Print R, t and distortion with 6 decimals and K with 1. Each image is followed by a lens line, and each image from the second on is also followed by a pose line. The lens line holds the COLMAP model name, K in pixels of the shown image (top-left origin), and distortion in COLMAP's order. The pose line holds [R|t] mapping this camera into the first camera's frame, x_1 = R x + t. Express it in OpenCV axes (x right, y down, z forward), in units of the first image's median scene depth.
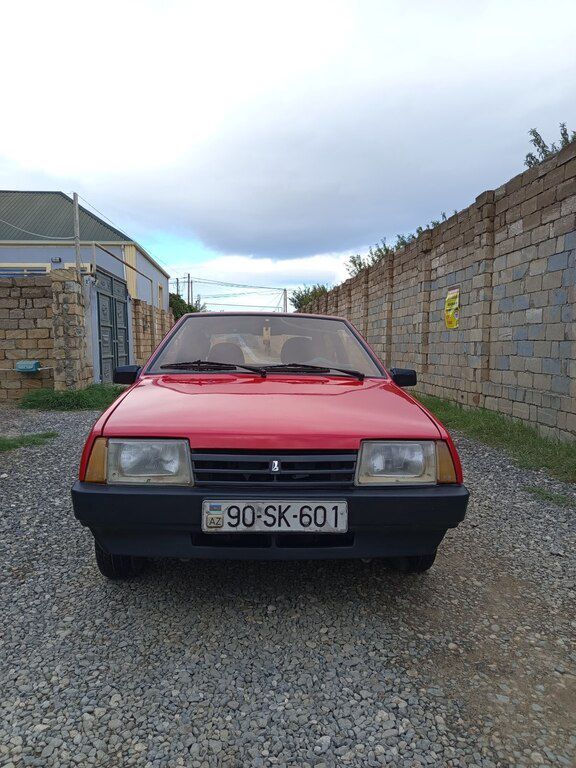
lens RADIAL K [[526.0, 0, 286.5], [0, 526.0, 393.6], [0, 0, 1]] dist [0.077374, -0.142183]
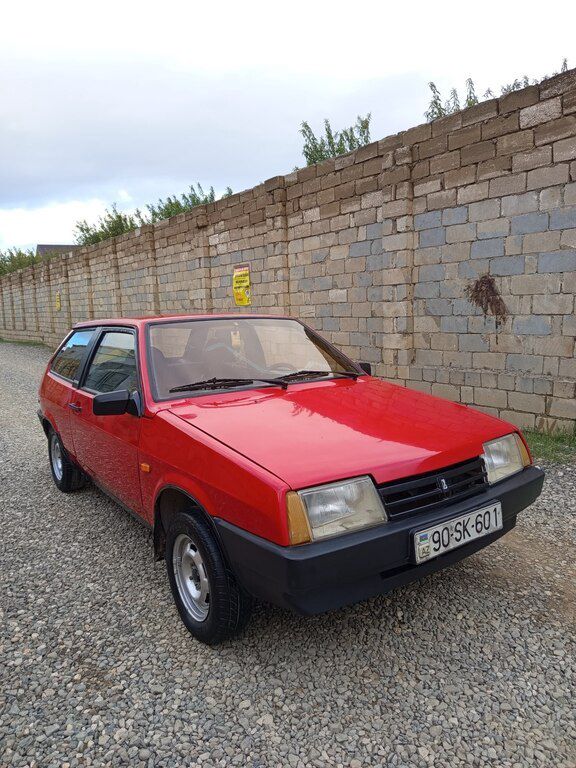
lens RADIAL K [[526.0, 0, 286.5], [0, 526.0, 393.6], [0, 0, 1]] dist [0.077374, -0.142183]
pose [[0.848715, -0.123928, 0.514126, -0.237220], [0.089876, 0.991814, 0.090706, -0.048802], [-0.521158, -0.030775, 0.852905, 0.077532]]
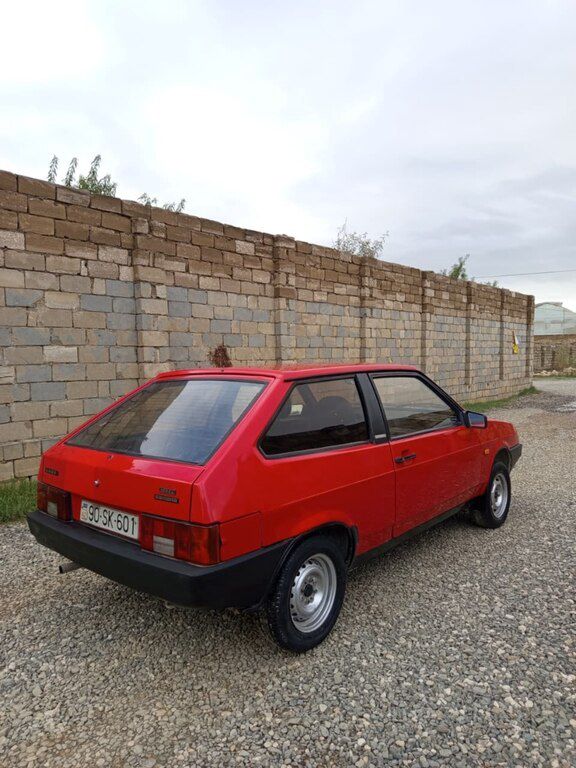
lens RADIAL K [[528.0, 0, 287.5], [0, 528.0, 393.9], [0, 0, 1]] dist [0.043298, -0.064785]
pose [[-0.692977, -0.032204, 0.720240, -0.433429], [0.084790, 0.988429, 0.125776, -0.157145], [-0.715956, 0.148229, -0.682228, 1.322385]]
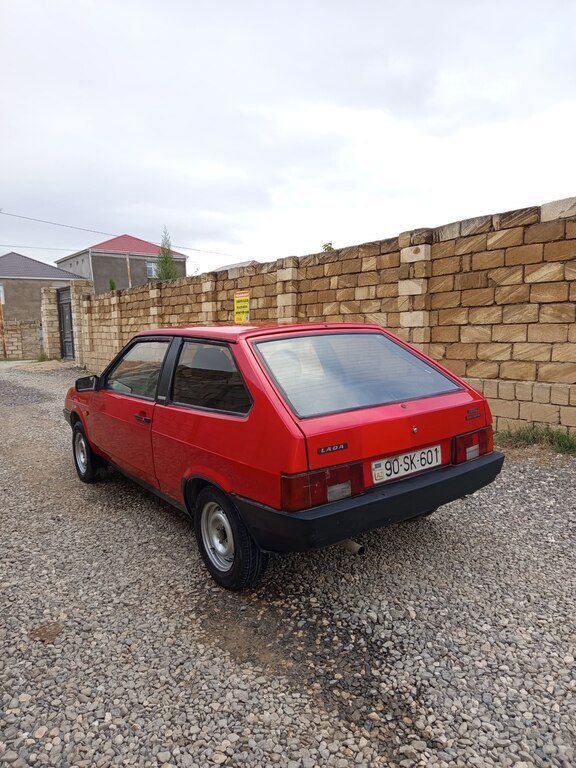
lens RADIAL K [[526.0, 0, 286.5], [0, 526.0, 393.6], [0, 0, 1]] dist [0.077374, -0.142183]
pose [[-0.859236, 0.096555, -0.502384, 0.203936], [-0.014191, 0.977151, 0.212074, -0.165124], [0.511382, 0.189351, -0.838233, 1.443428]]
